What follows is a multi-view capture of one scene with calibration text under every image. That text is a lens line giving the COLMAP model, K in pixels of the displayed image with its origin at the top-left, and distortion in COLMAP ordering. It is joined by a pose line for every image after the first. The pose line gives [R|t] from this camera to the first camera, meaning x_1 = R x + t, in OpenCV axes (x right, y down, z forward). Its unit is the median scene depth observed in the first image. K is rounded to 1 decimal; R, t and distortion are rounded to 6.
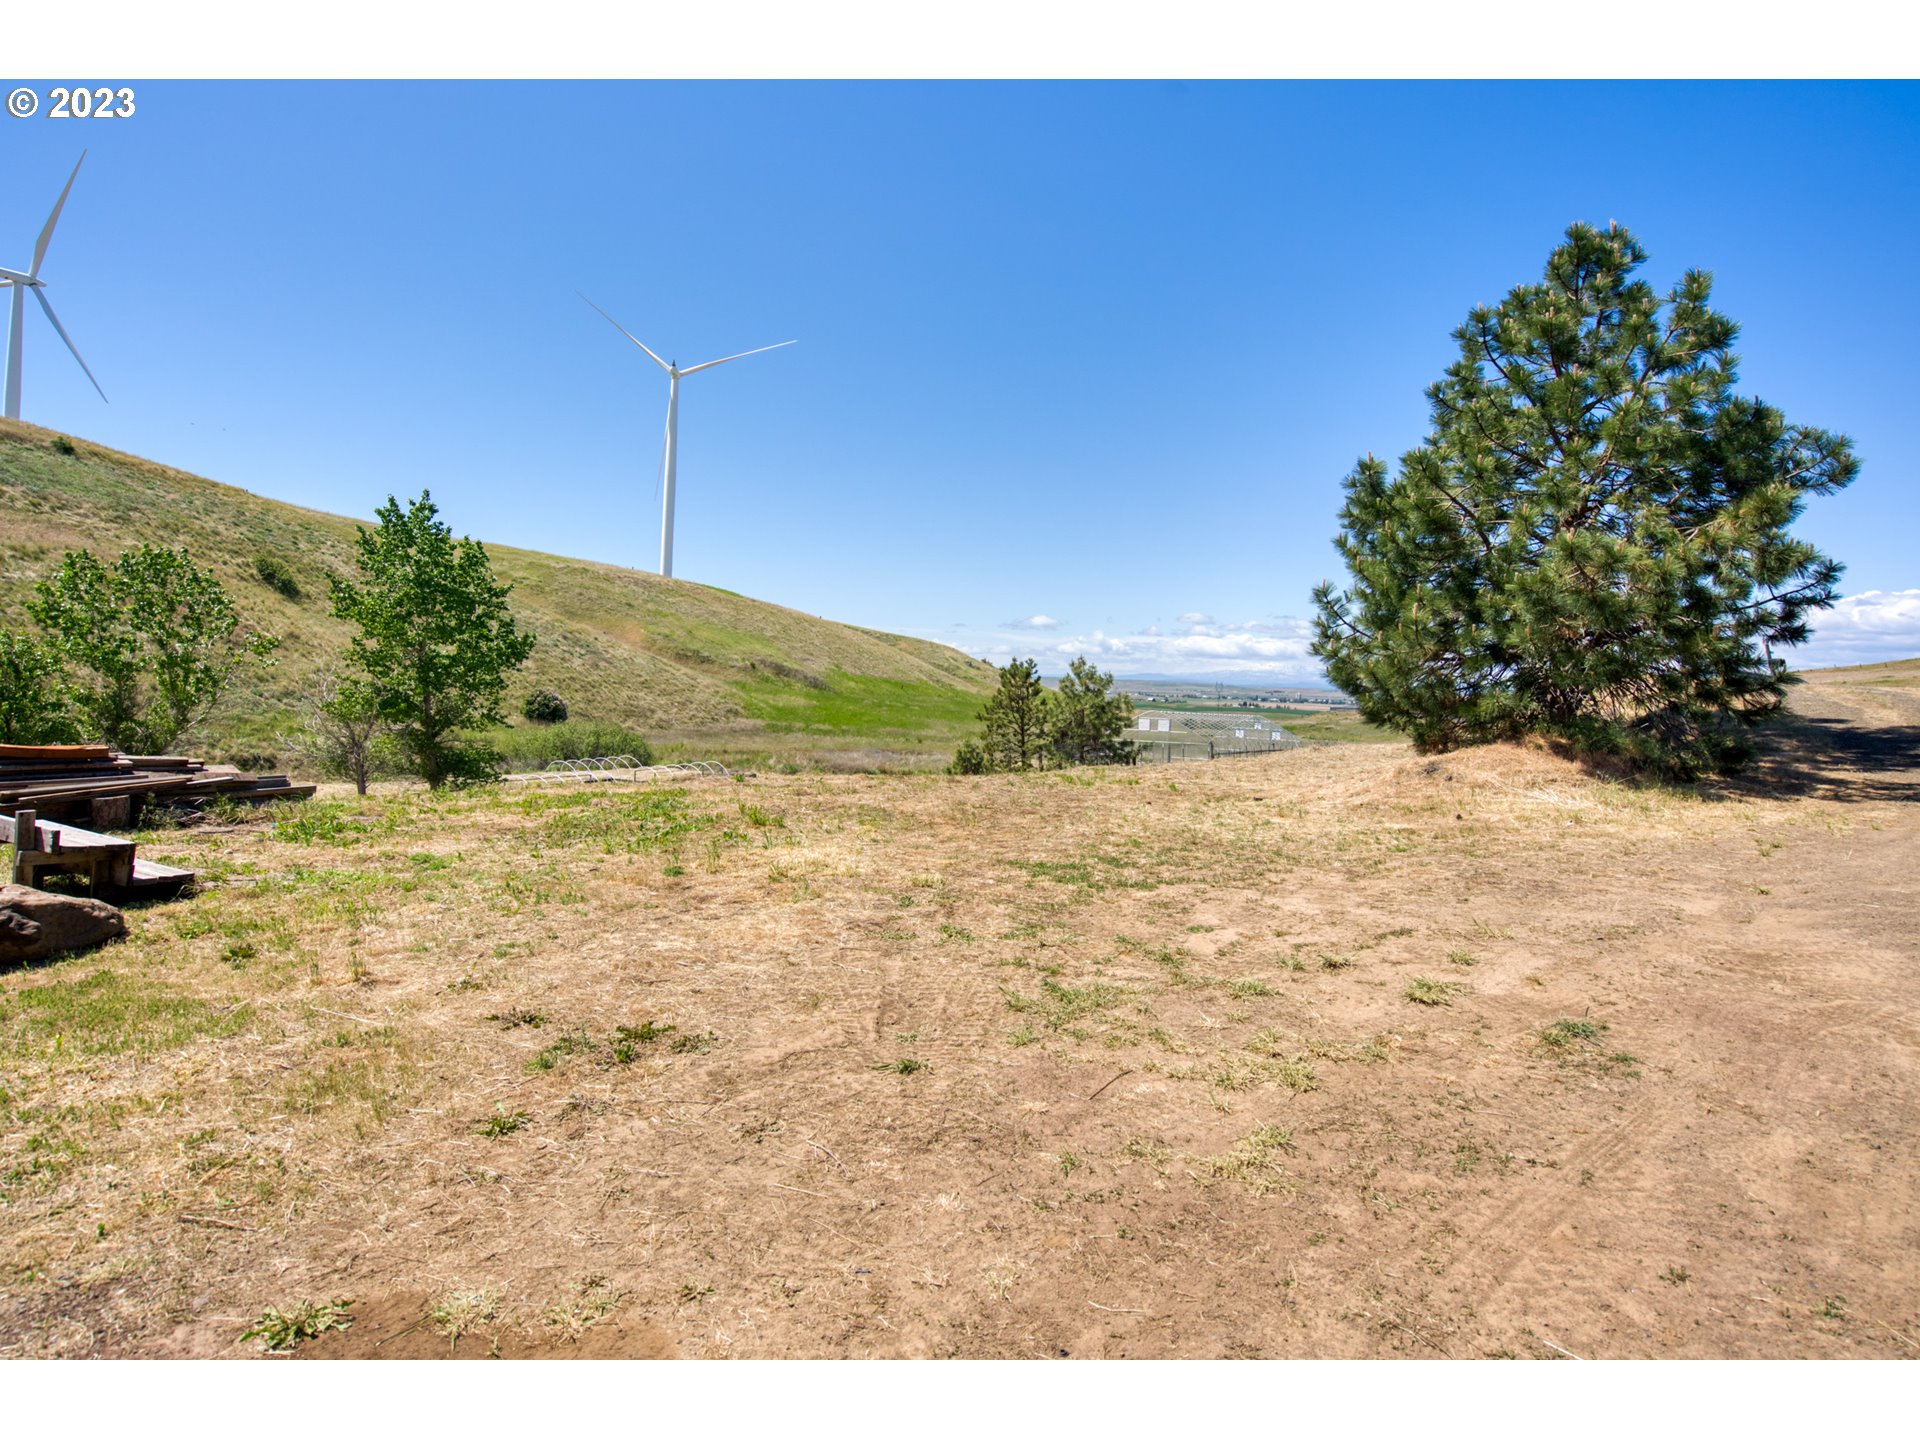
lens RADIAL K [[1039.0, 0, 962.9], [0, 1039.0, 674.9], [0, 0, 1]] dist [-0.102674, 0.000092]
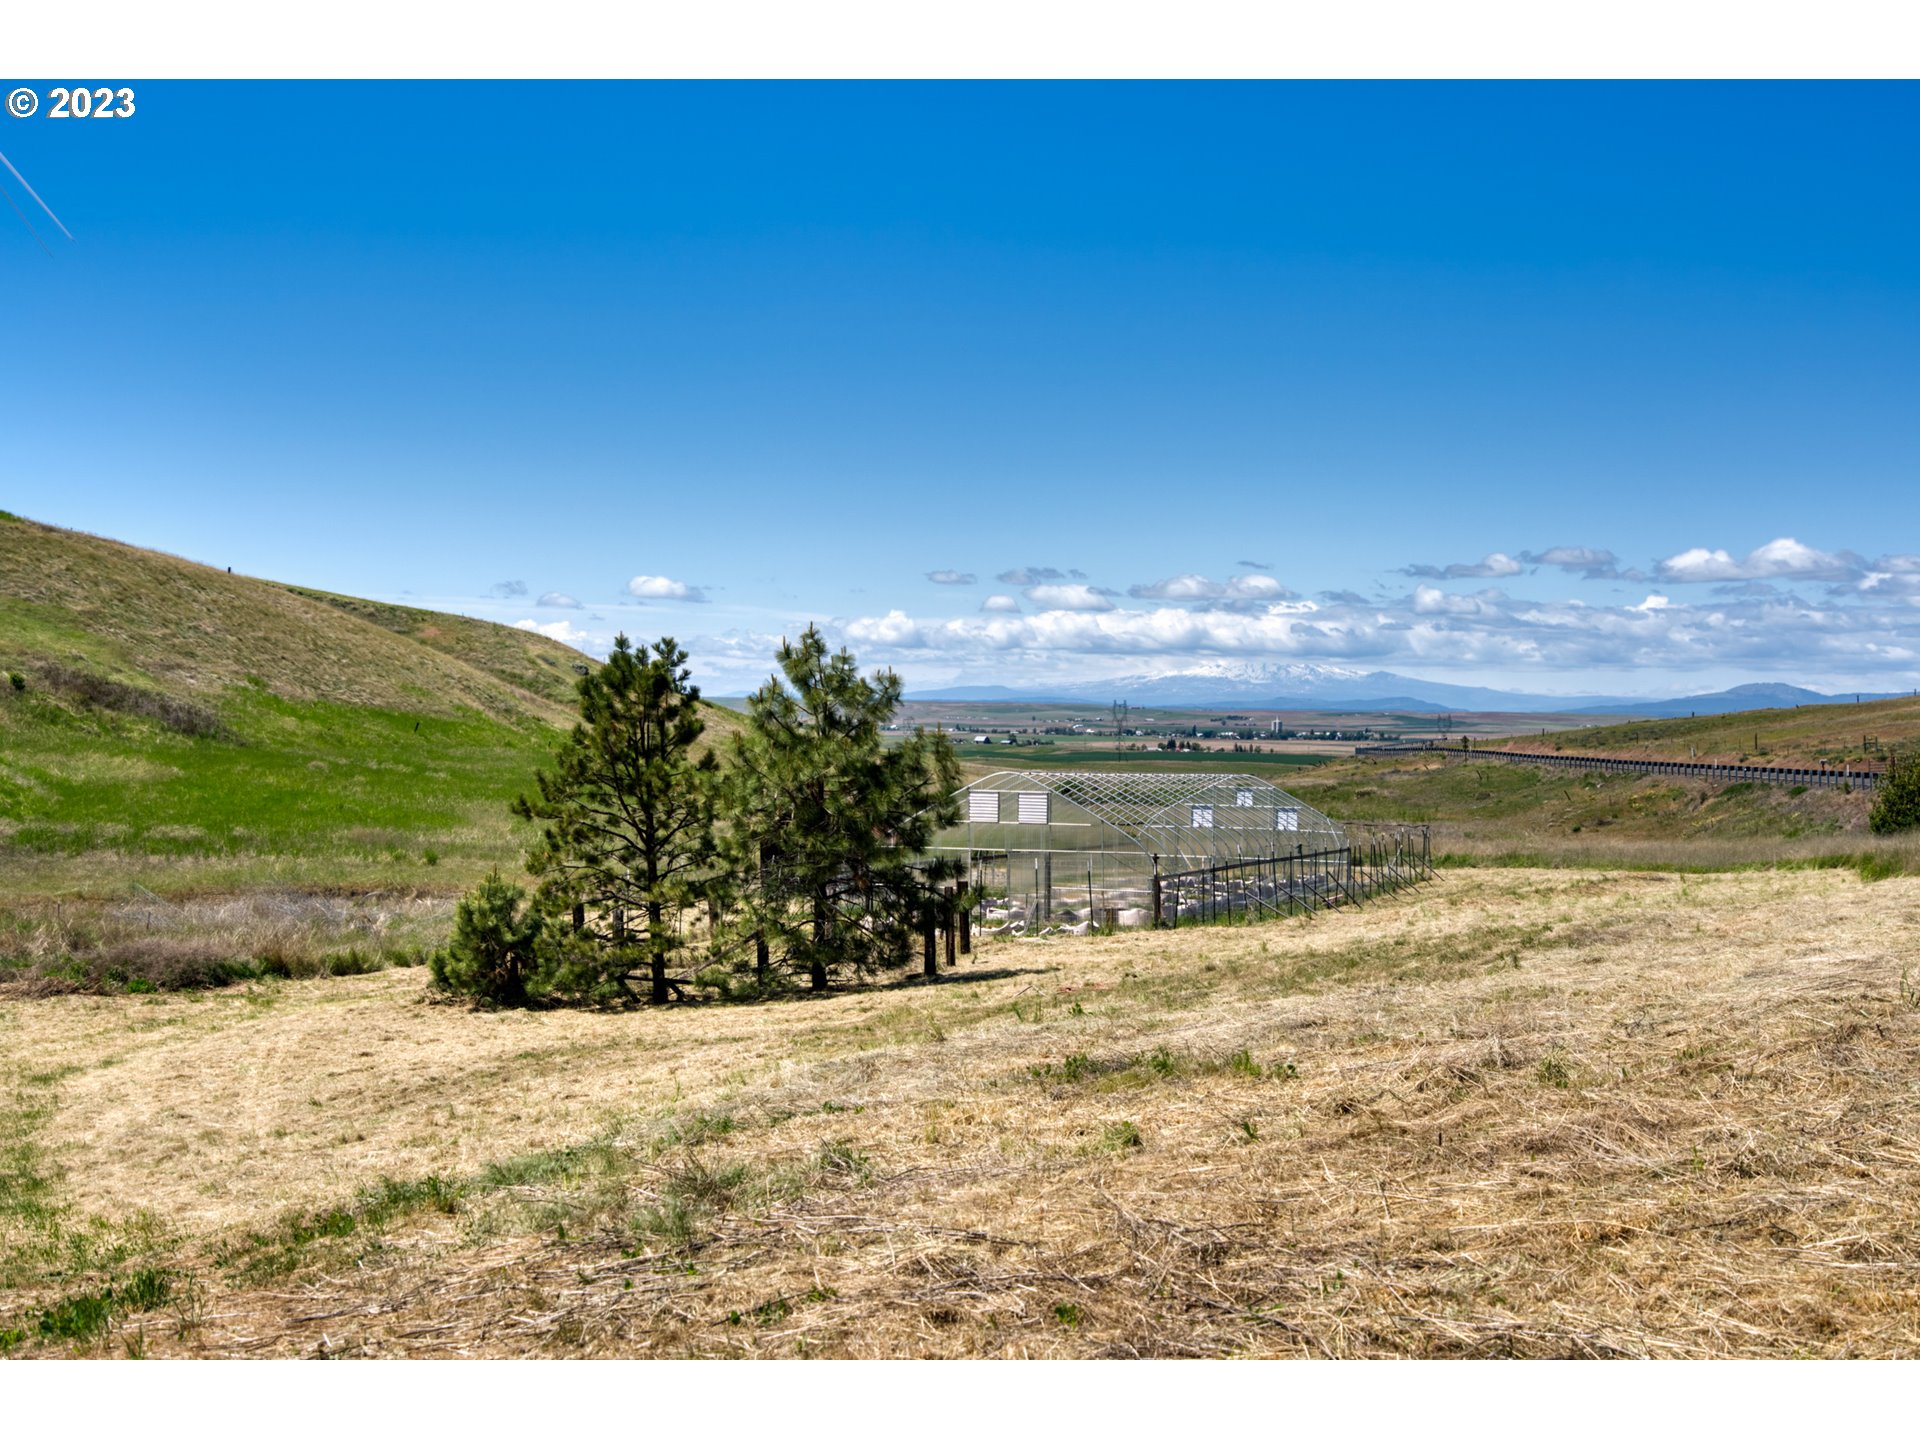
lens RADIAL K [[2121.9, 0, 963.2], [0, 2121.9, 736.7], [0, 0, 1]] dist [0.063113, 0.007216]
pose [[0.985010, -0.024897, 0.170689, 0.020341], [0.021486, 0.999531, 0.021802, 0.002062], [-0.171152, -0.017808, 0.985084, 0.138709]]
